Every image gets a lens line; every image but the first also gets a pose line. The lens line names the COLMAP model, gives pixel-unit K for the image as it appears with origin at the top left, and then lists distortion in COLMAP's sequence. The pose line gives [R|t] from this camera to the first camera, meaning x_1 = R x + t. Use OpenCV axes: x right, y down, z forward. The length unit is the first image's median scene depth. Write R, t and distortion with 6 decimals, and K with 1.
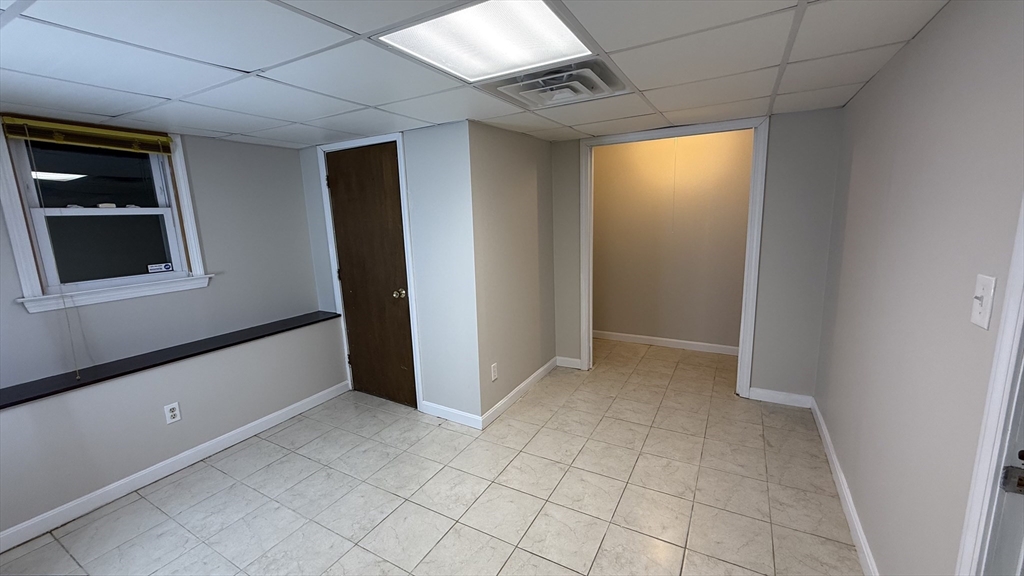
lens RADIAL K [[409.1, 0, 517.7], [0, 409.1, 290.7], [0, 0, 1]] dist [0.003111, 0.000694]
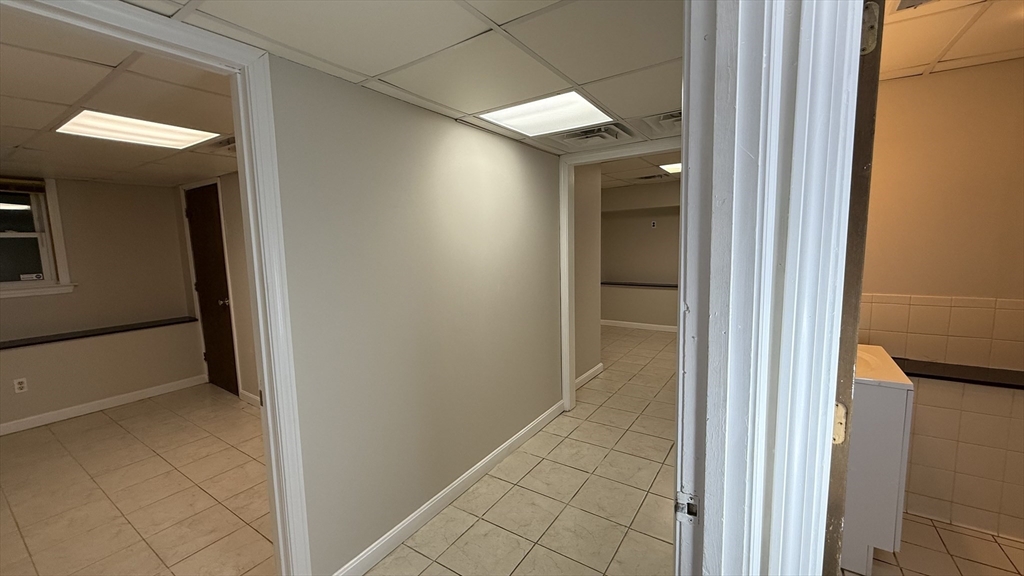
lens RADIAL K [[409.1, 0, 501.4], [0, 409.1, 287.5], [0, 0, 1]] dist [0.003111, 0.000694]
pose [[0.996884, 0.016638, -0.077103, 0.715896], [-0.022154, 0.997213, -0.071244, 0.038297], [0.075703, 0.072730, 0.994474, -0.202243]]
